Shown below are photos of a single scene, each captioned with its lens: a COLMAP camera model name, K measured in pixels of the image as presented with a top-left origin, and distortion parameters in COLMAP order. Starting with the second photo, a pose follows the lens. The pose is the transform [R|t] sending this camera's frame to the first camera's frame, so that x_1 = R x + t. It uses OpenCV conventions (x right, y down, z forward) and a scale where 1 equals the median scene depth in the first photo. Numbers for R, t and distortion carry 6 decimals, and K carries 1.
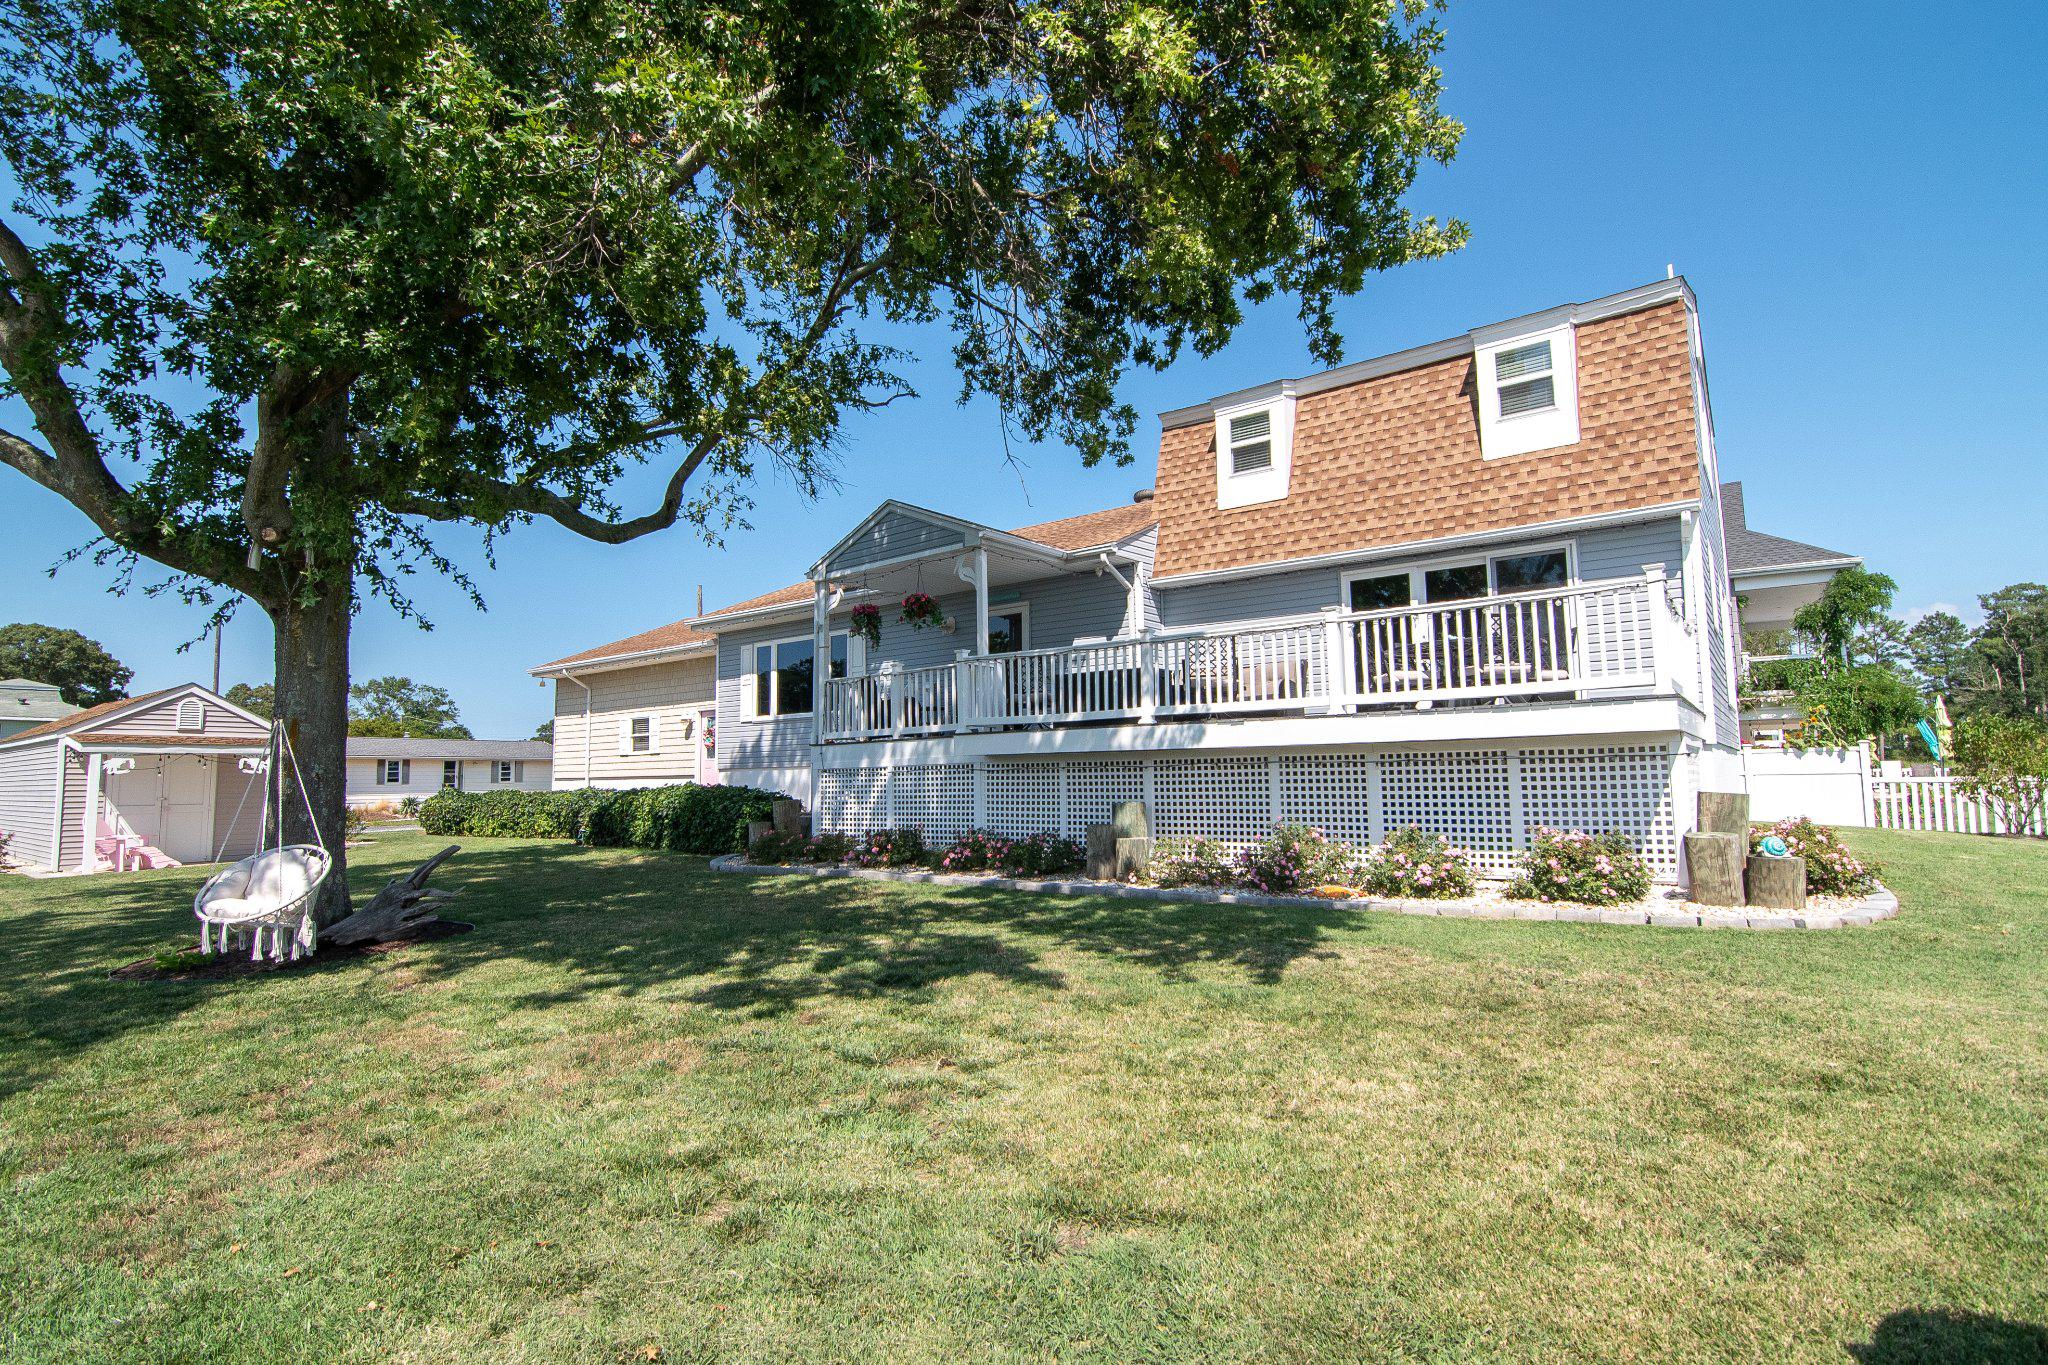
lens RADIAL K [[1012.5, 0, 1020.3], [0, 1012.5, 736.6], [0, 0, 1]] dist [-0.007666, -0.001078]
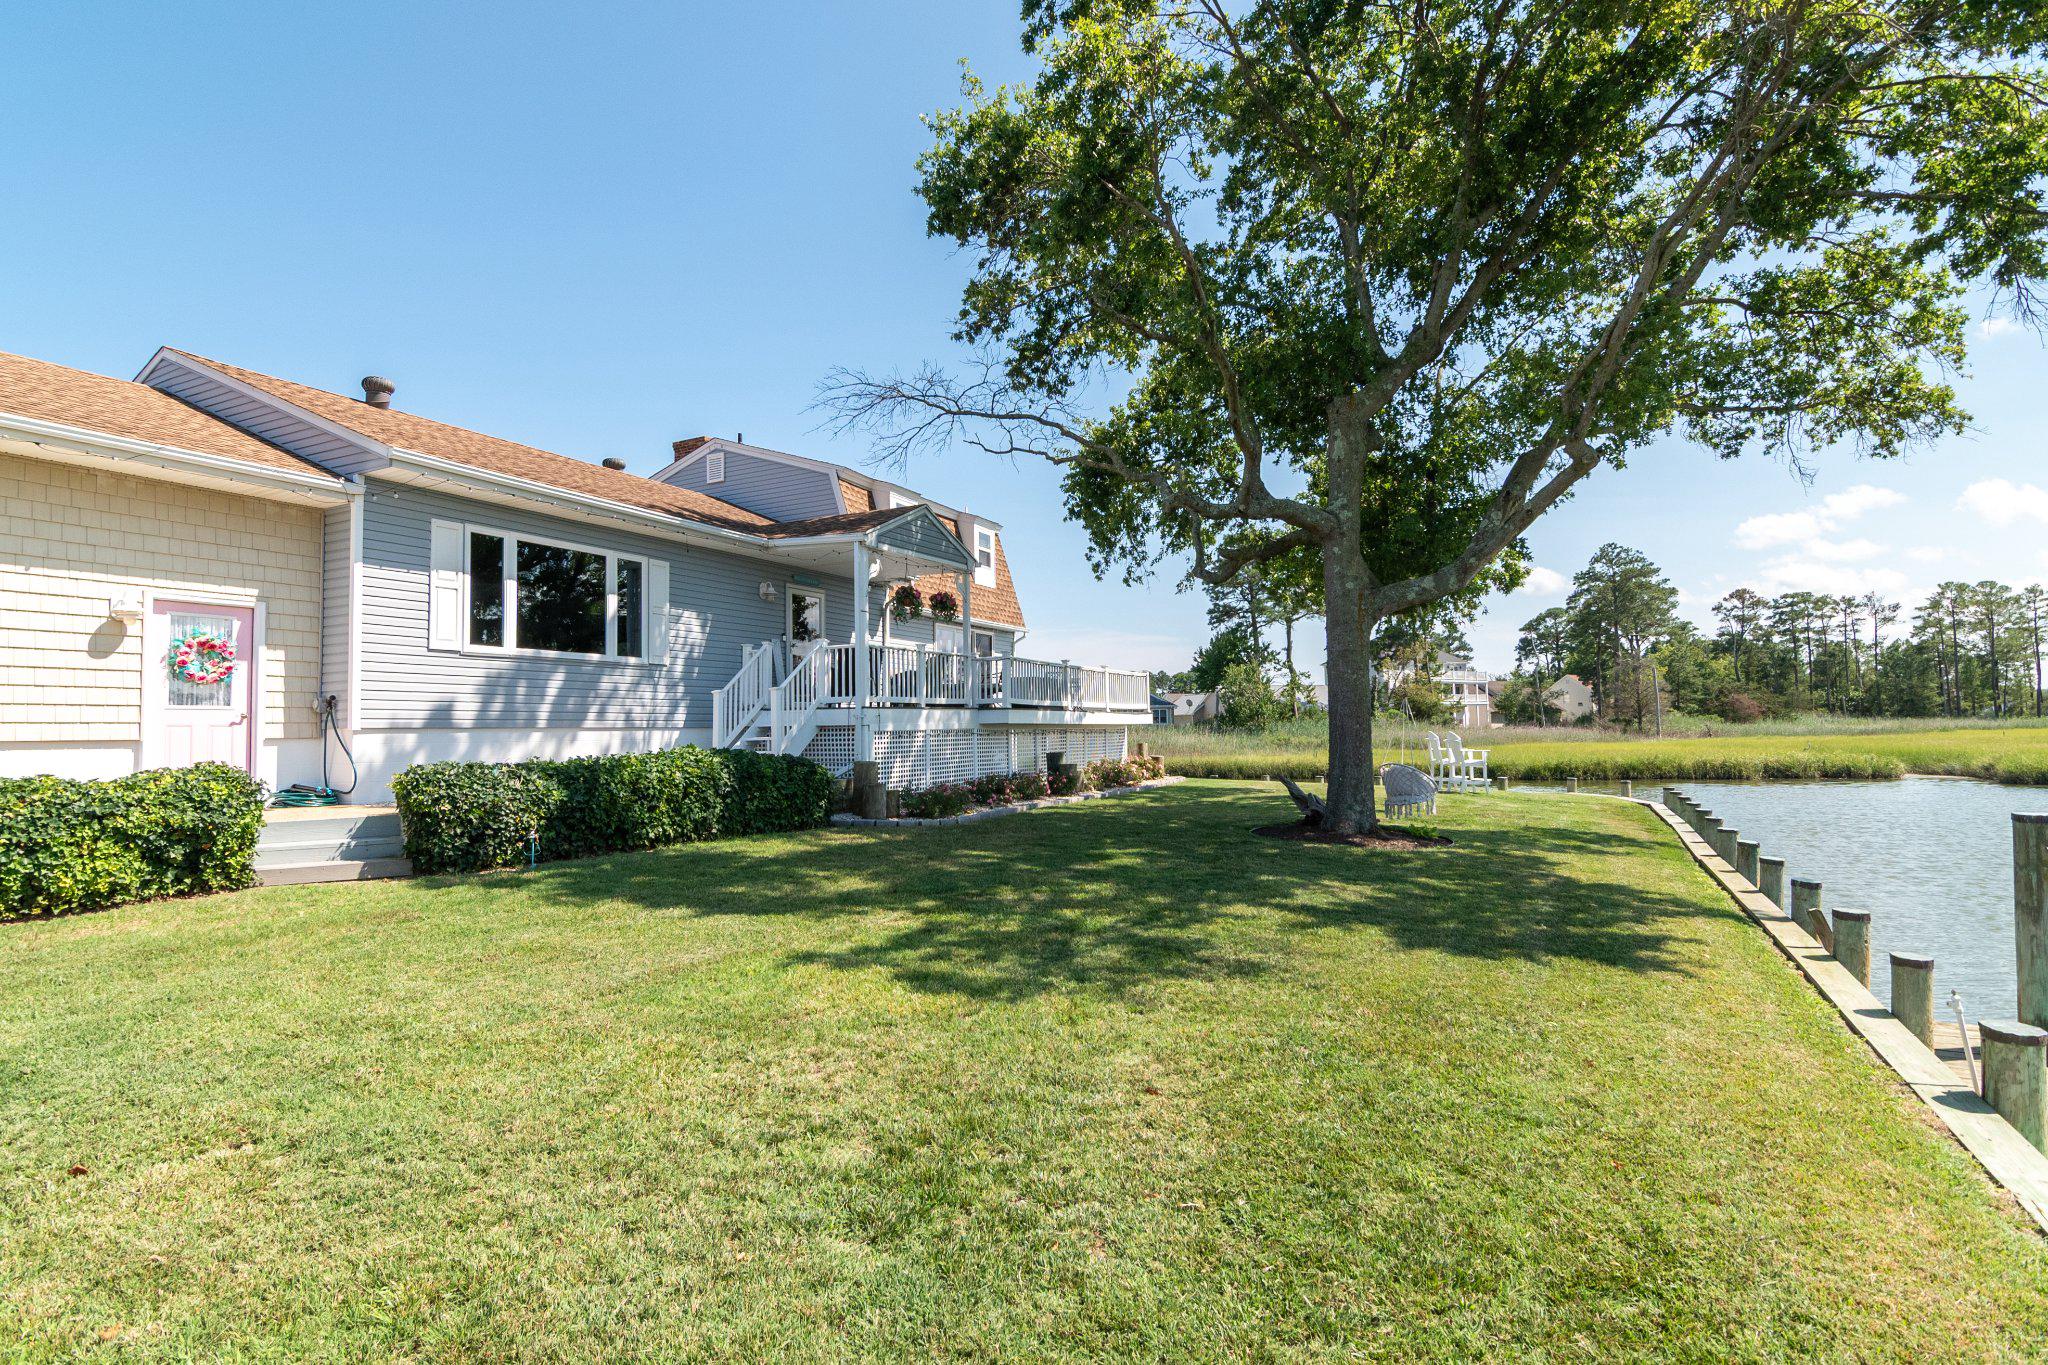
lens RADIAL K [[997.9, 0, 1024.0], [0, 997.9, 682.5], [0, 0, 1]] dist [-0.003036, -0.000689]
pose [[-0.189968, 0.067202, 0.979488, -1.242171], [-0.021811, 0.997120, -0.072642, 0.053830], [-0.981548, -0.035163, -0.187955, 1.067763]]
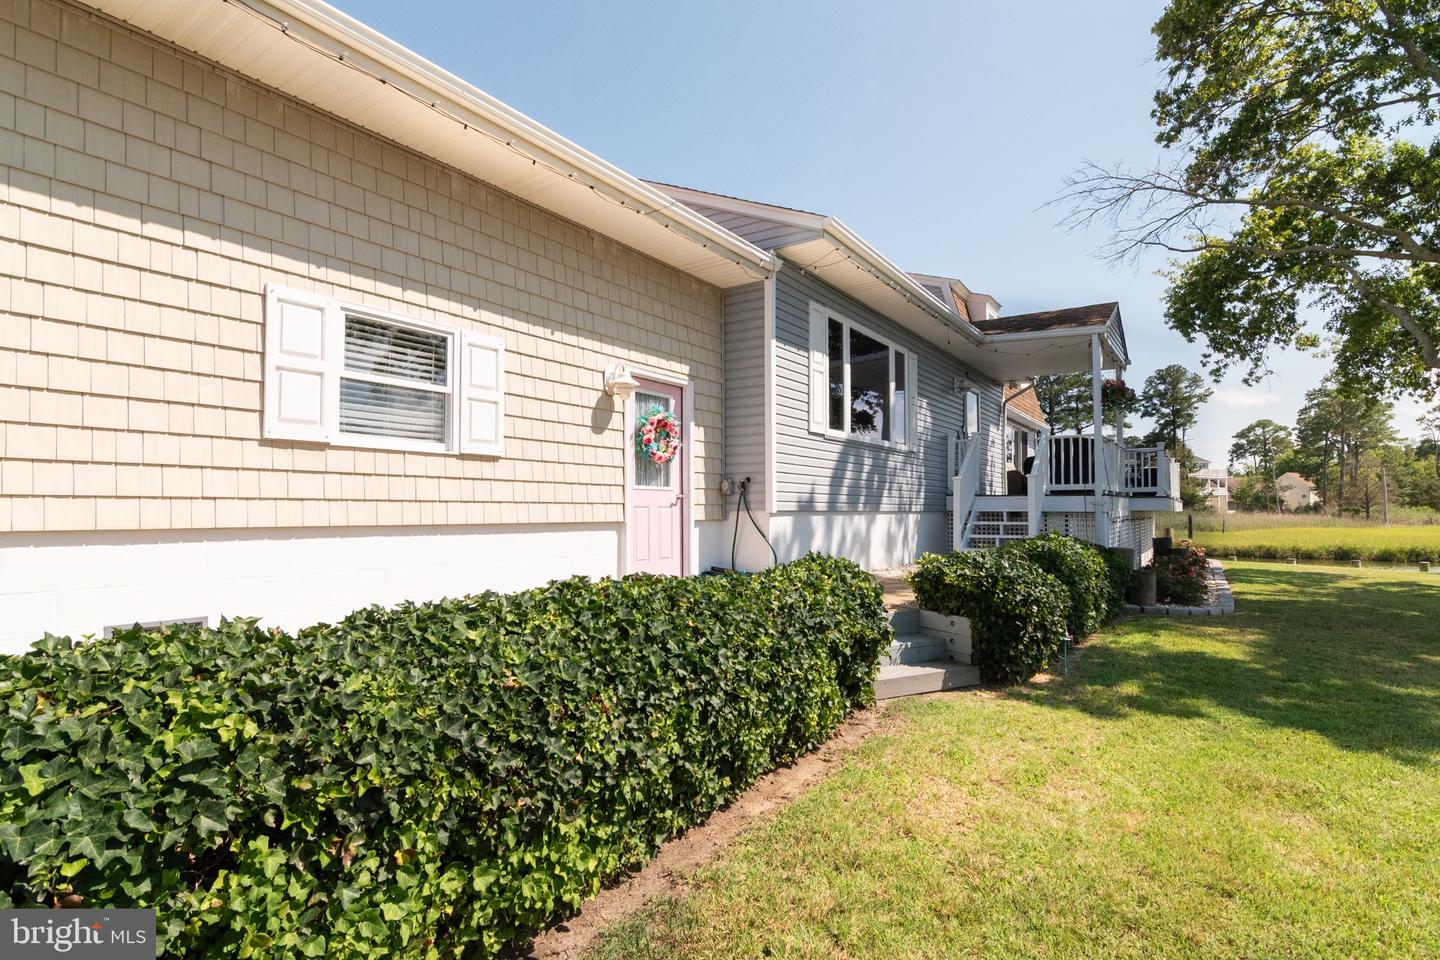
lens RADIAL K [[715.3, 0, 720.0], [0, 715.3, 480.0], [0, 0, 1]] dist [-0.005956, -0.000571]
pose [[-0.069799, 0.058915, 0.995820, -0.938705], [-0.039278, 0.997318, -0.061756, 0.056211], [-0.996787, -0.043424, -0.067298, 1.485926]]
